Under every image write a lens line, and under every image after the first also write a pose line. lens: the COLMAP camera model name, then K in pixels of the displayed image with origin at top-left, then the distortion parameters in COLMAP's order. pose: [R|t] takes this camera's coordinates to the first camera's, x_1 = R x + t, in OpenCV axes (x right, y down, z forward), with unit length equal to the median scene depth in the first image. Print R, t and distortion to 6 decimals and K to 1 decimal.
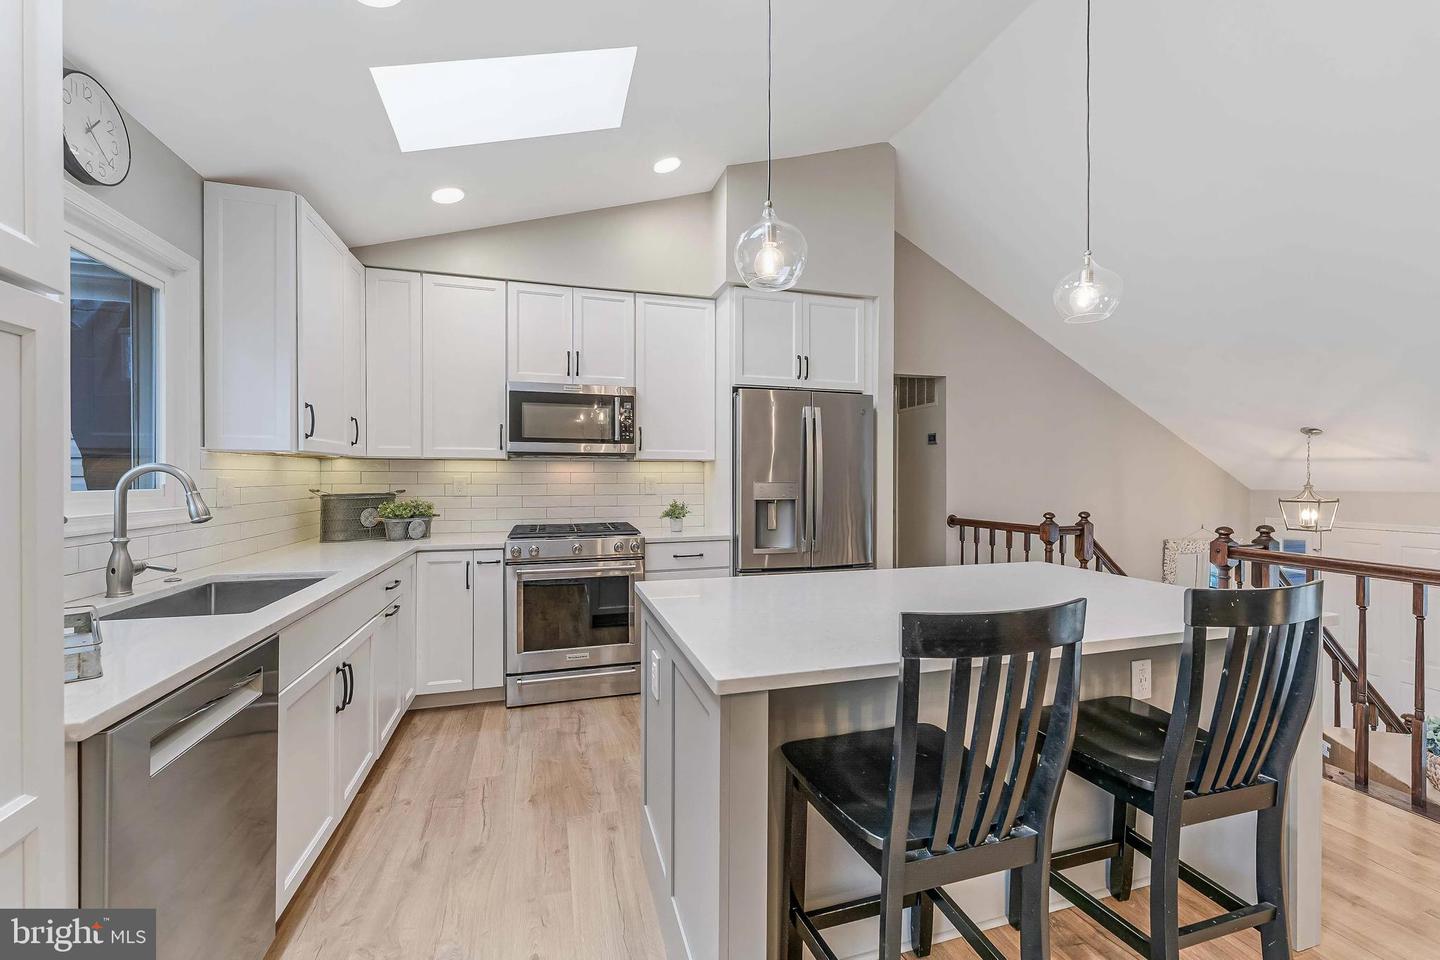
lens RADIAL K [[581.4, 0, 721.5], [0, 581.4, 478.3], [0, 0, 1]] dist [0.000281, 0.000005]
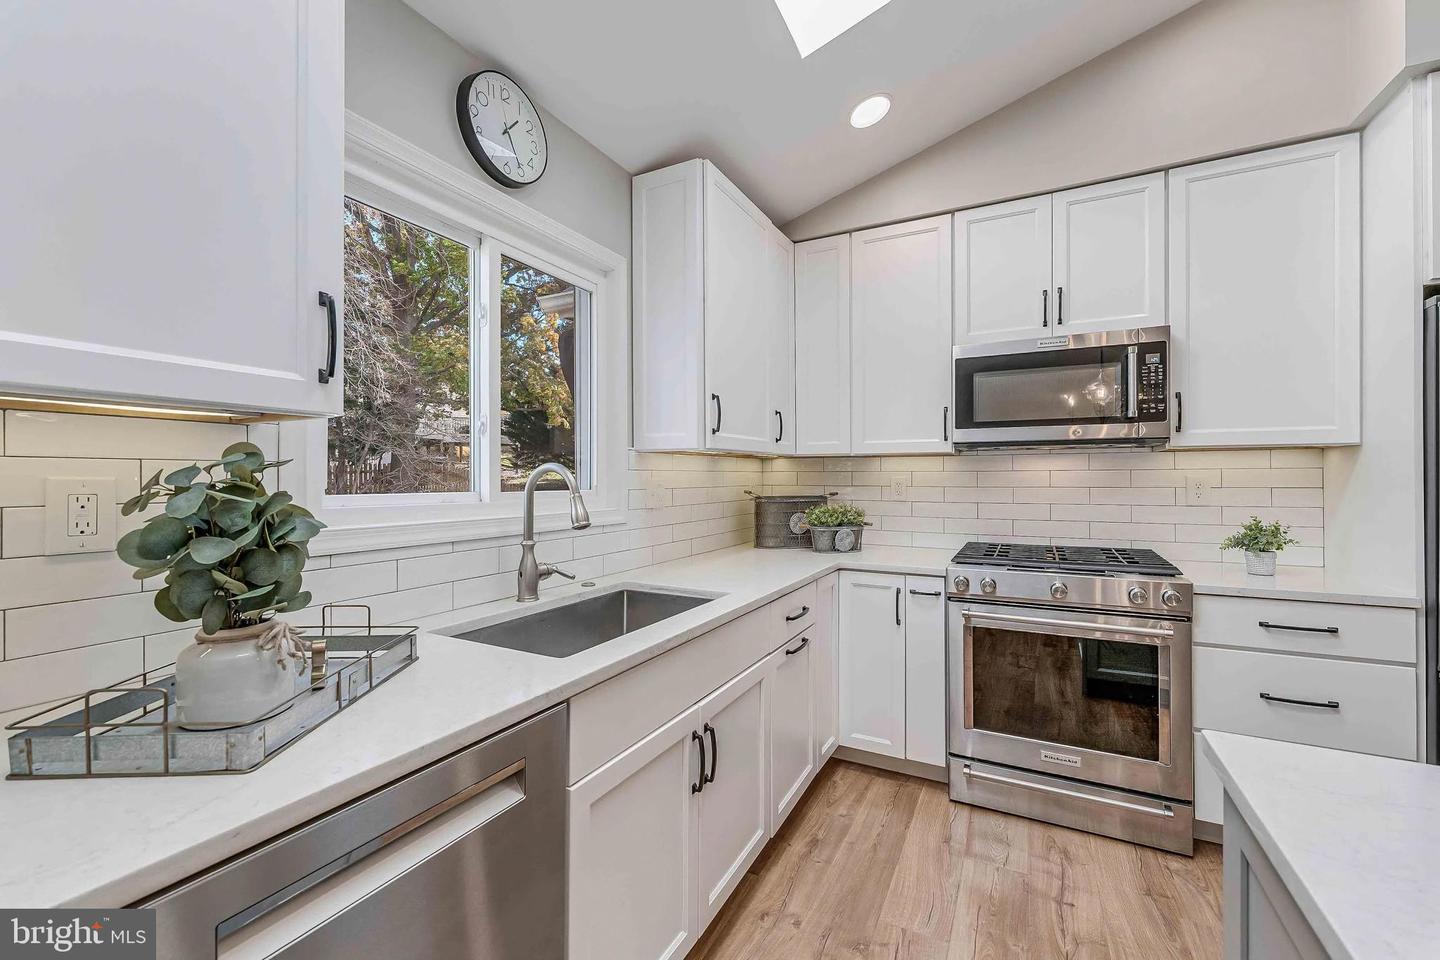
lens RADIAL K [[585.6, 0, 724.7], [0, 585.6, 476.2], [0, 0, 1]] dist [0.000225, 0.000021]
pose [[0.715179, -0.003233, -0.698934, -0.061747], [0.000436, 0.999991, -0.004180, -0.000647], [0.698941, 0.002685, 0.715174, 0.287291]]
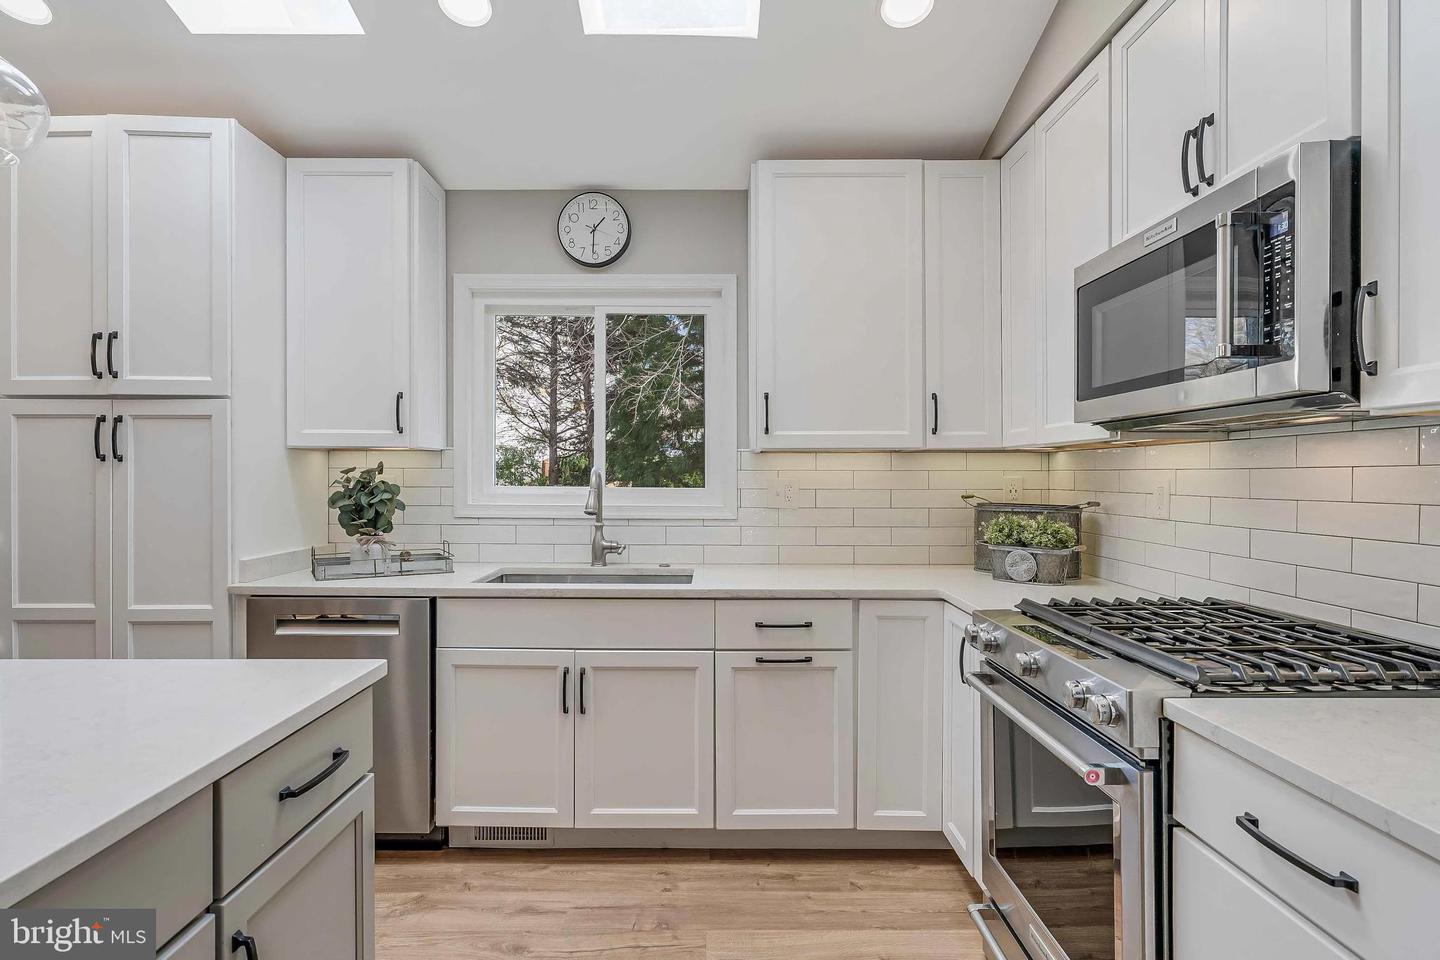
lens RADIAL K [[743.8, 0, 713.1], [0, 743.8, 477.8], [0, 0, 1]] dist [-0.002529, 0.000000]
pose [[-0.290009, 0.000643, -0.957024, 0.288002], [-0.005933, 0.999979, 0.002469, -0.003567], [0.957005, 0.006394, -0.290000, 0.949384]]
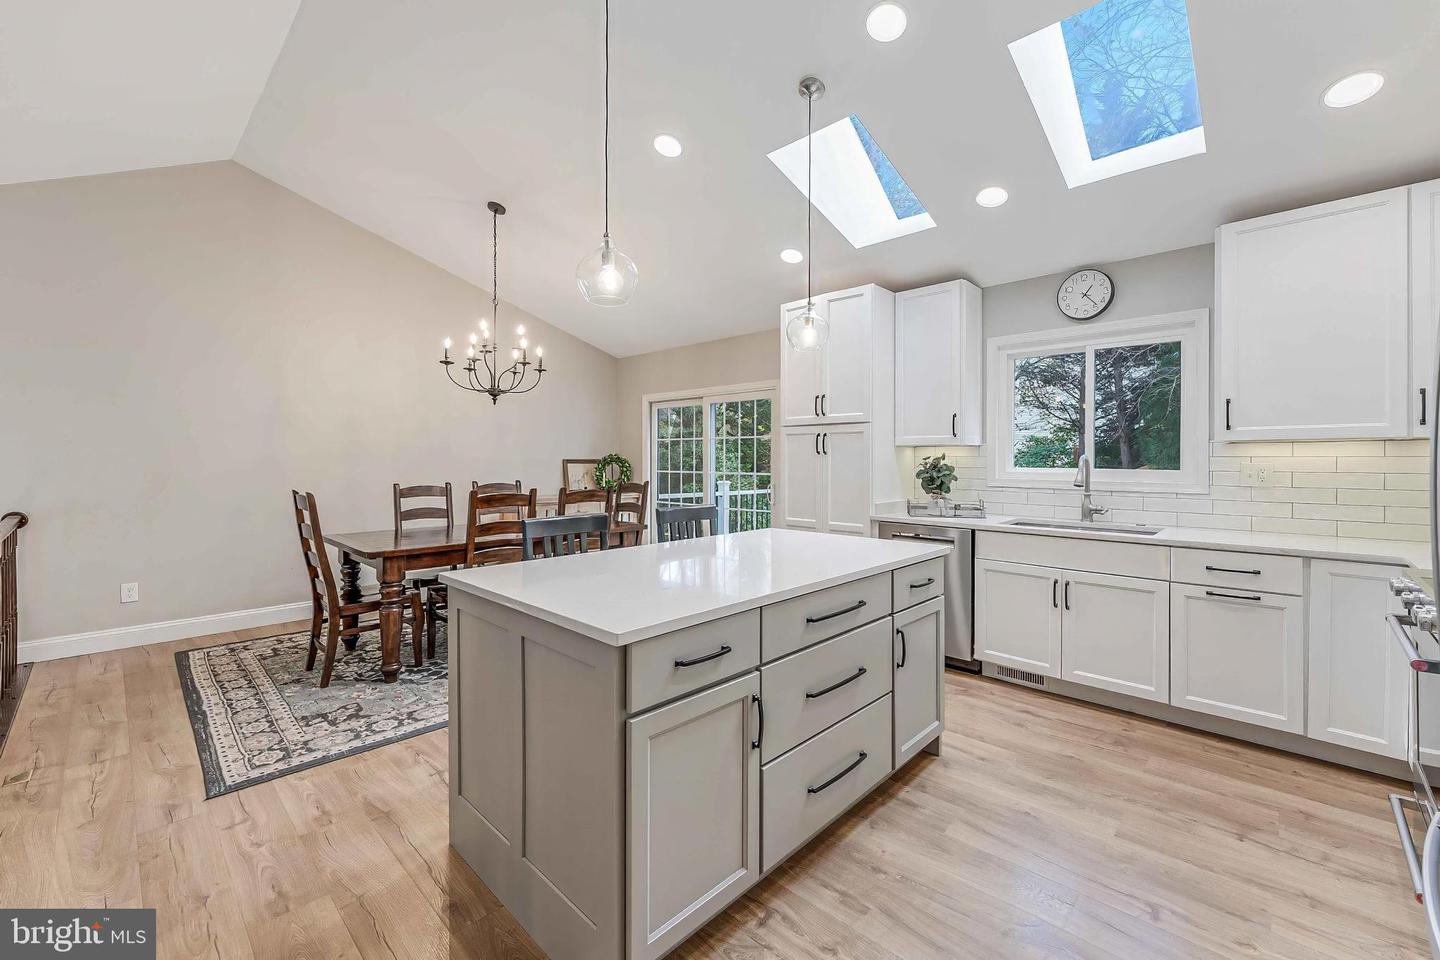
lens RADIAL K [[590.0, 0, 725.8], [0, 590.0, 463.6], [0, 0, 1]] dist [0.001508, -0.000024]
pose [[-0.871187, 0.002165, -0.490946, 0.560840], [-0.003220, 0.999944, 0.010124, -0.006931], [0.490940, 0.010400, -0.871131, 1.167660]]
